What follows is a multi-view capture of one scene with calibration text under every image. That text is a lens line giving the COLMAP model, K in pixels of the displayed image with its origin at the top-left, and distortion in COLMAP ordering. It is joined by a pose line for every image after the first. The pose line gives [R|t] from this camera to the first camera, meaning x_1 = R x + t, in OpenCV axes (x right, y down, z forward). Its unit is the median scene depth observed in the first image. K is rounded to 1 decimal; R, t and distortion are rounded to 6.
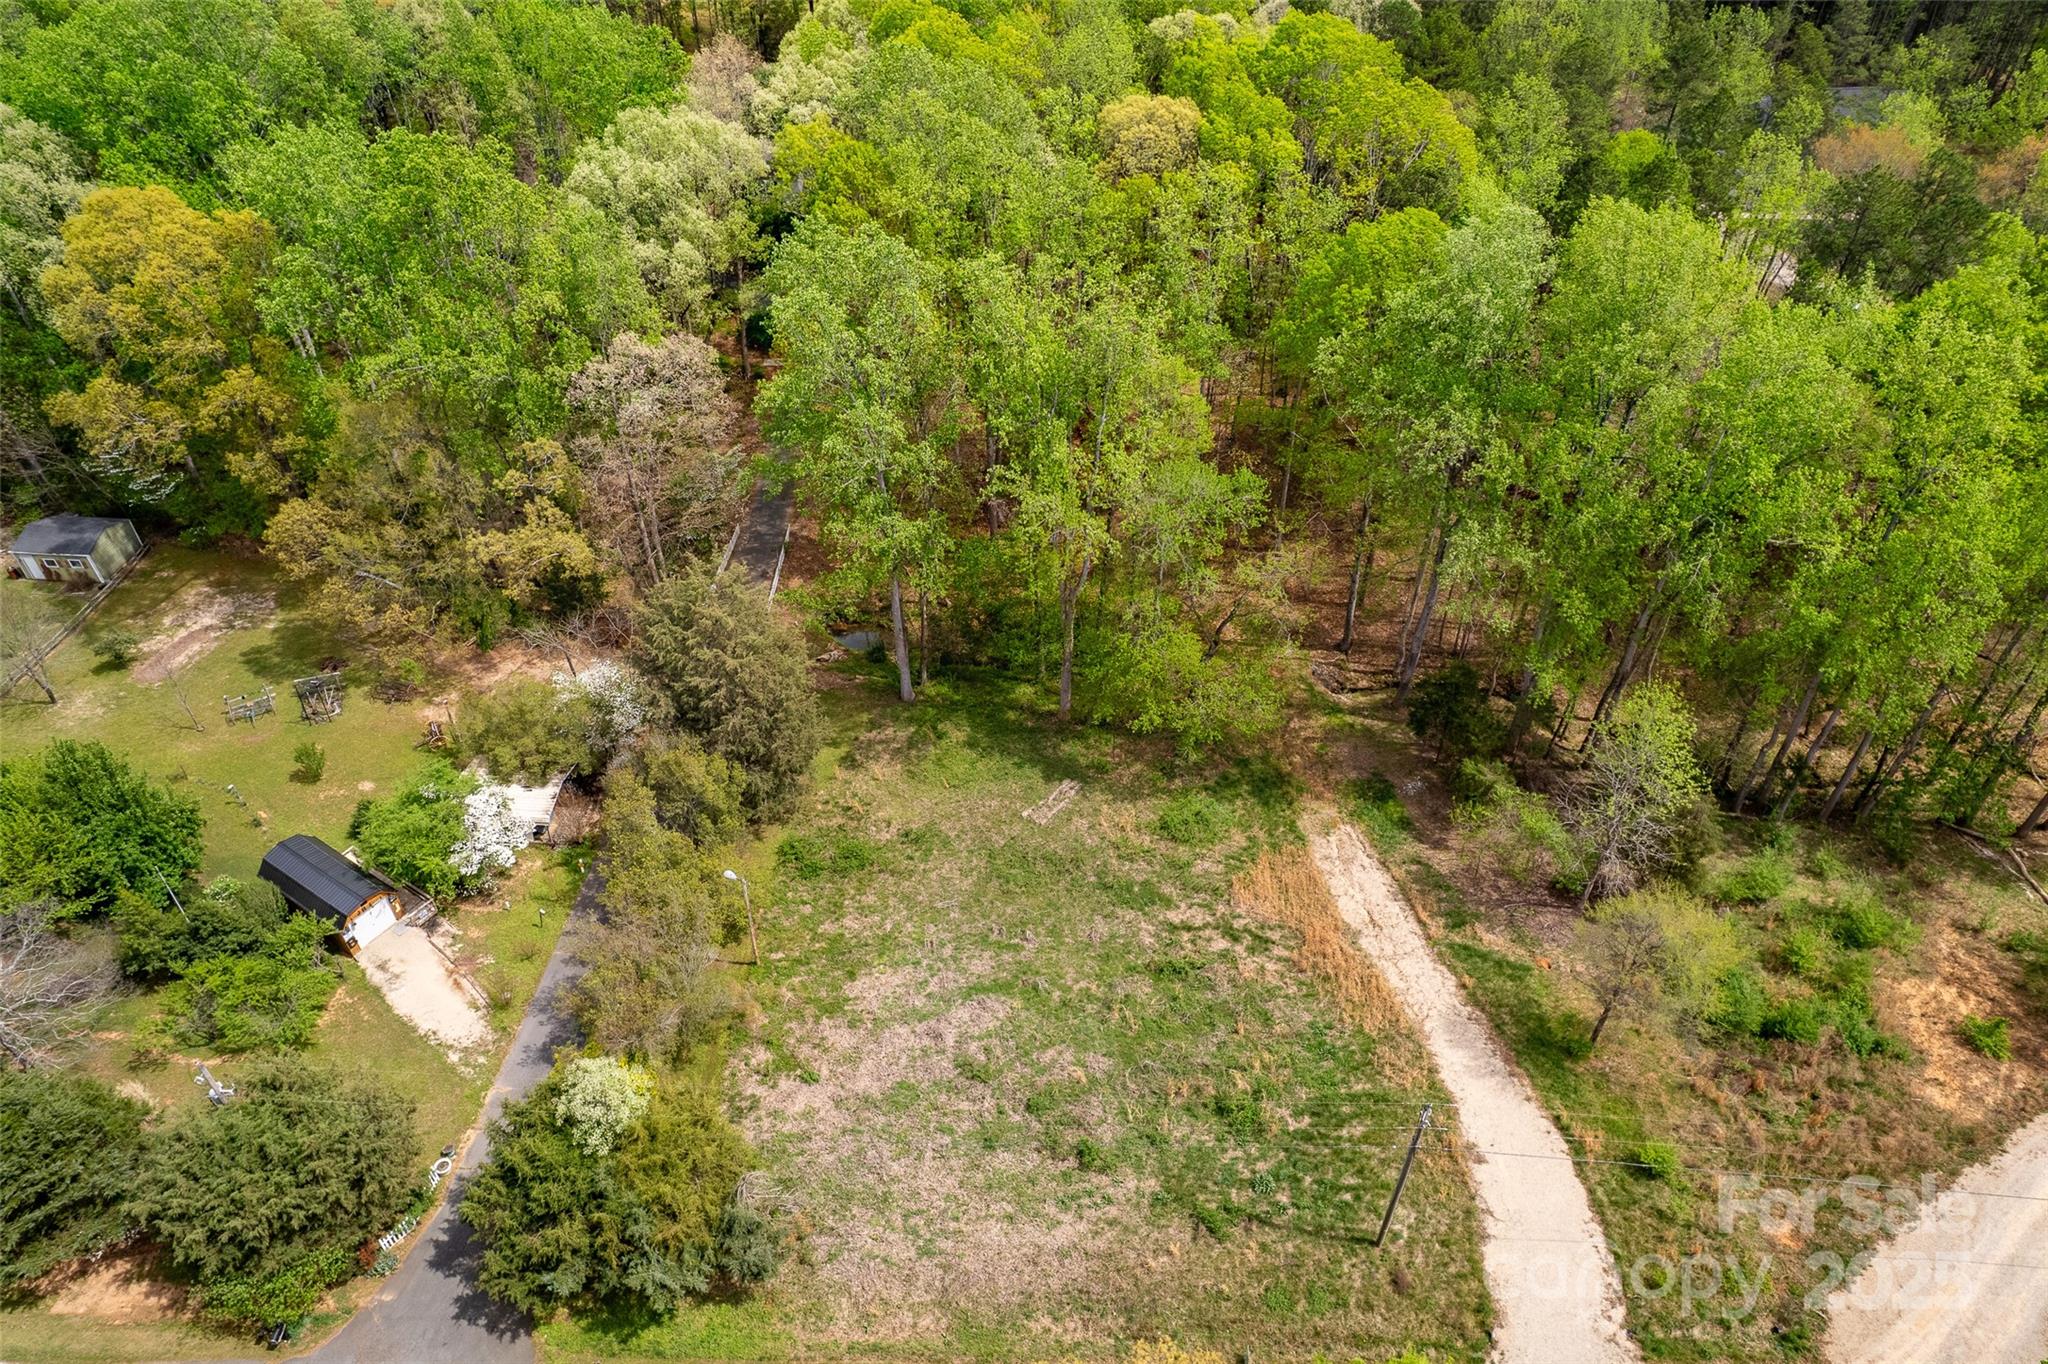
lens RADIAL K [[1314.6, 0, 1023.5], [0, 1314.6, 682.2], [0, 0, 1]] dist [-0.065515, 0.049506]
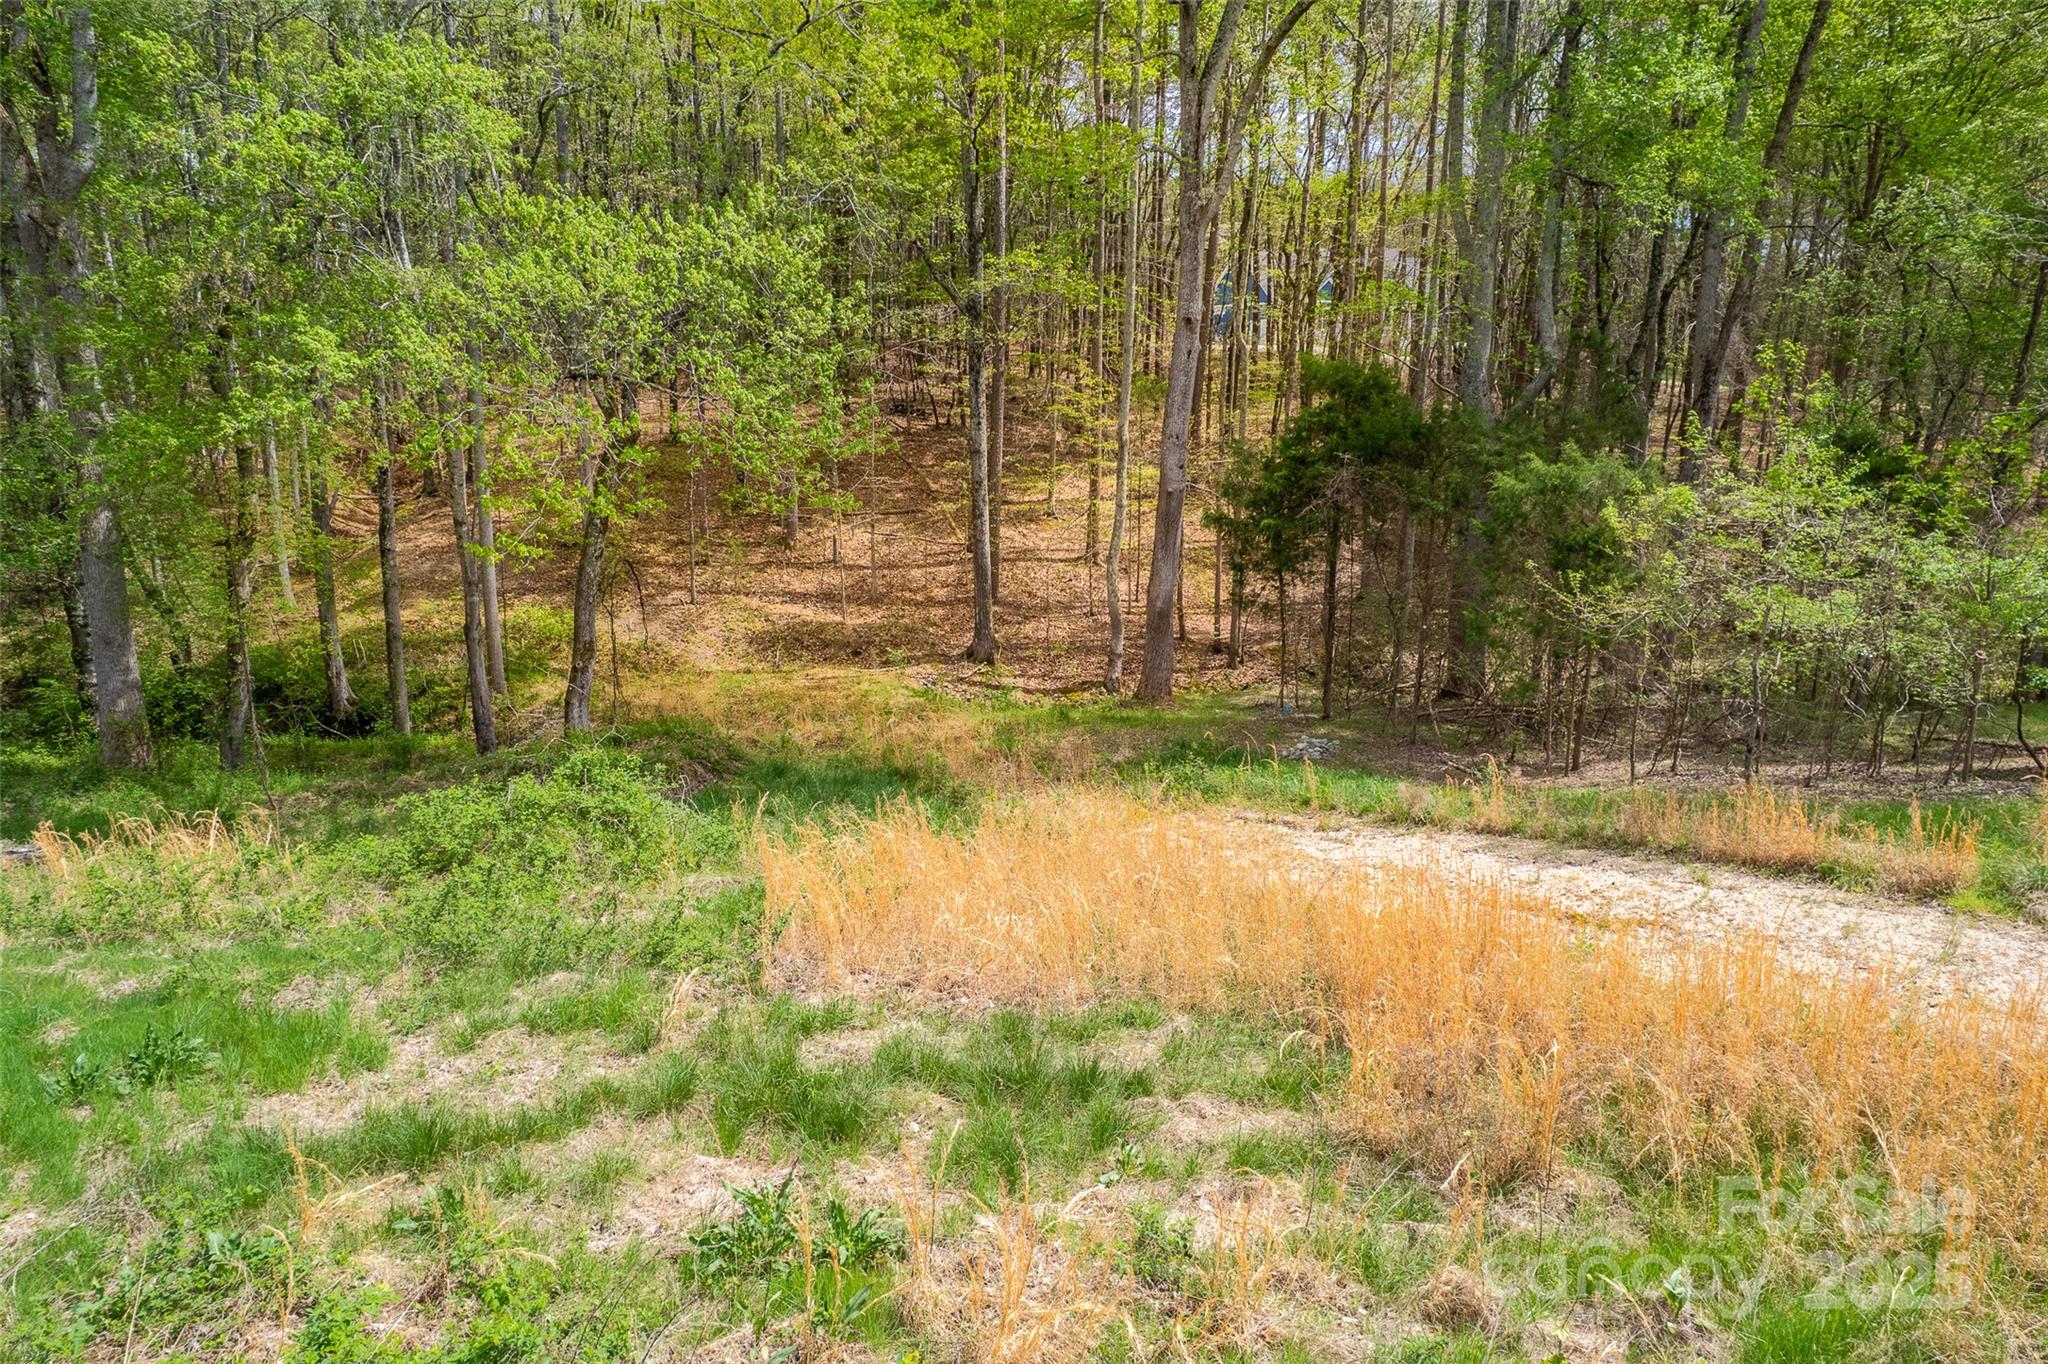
lens RADIAL K [[1314.6, 0, 1018.1], [0, 1314.6, 679.8], [0, 0, 1]] dist [-0.065515, 0.049506]
pose [[0.929137, -0.104530, 0.354651, 0.139319], [0.246180, 0.890569, -0.382469, 0.207793], [-0.275862, 0.442674, 0.853194, 0.873722]]
